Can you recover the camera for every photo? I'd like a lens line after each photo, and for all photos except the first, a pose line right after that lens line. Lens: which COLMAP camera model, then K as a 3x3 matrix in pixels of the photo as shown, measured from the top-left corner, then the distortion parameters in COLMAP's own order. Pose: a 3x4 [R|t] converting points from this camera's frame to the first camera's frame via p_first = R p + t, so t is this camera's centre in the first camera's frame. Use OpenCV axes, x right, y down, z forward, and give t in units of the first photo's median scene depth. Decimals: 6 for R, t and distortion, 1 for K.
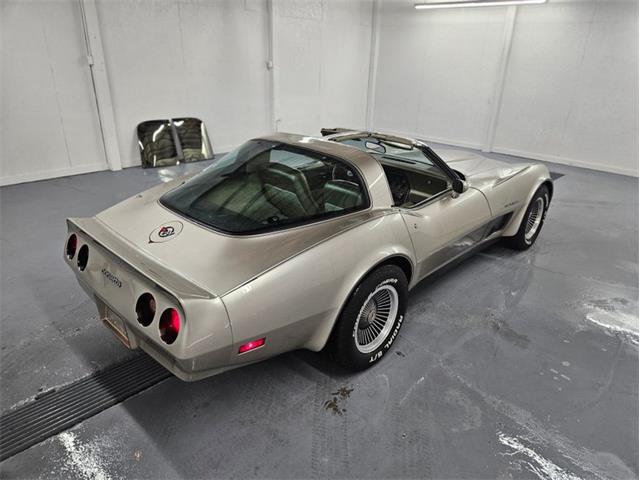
lens RADIAL K [[441.8, 0, 332.0], [0, 441.8, 220.5], [0, 0, 1]] dist [0.066158, -0.056129]
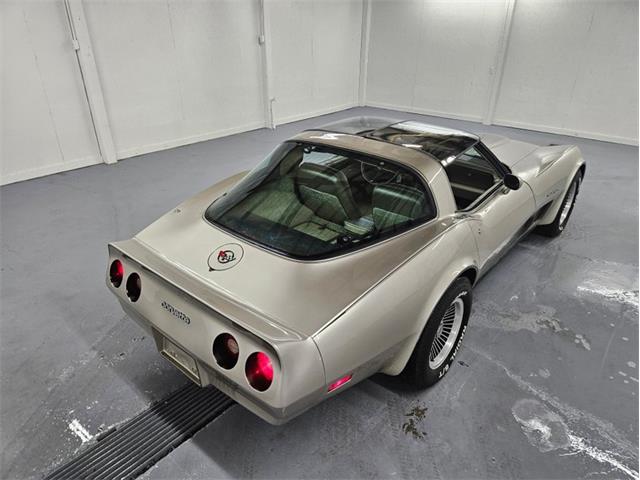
lens RADIAL K [[441.8, 0, 321.8], [0, 441.8, 230.5], [0, 0, 1]] dist [0.066158, -0.056129]
pose [[0.998514, -0.043988, 0.032154, -0.175609], [0.040865, 0.994917, 0.092035, -0.091560], [-0.036039, -0.090584, 0.995237, 0.077241]]
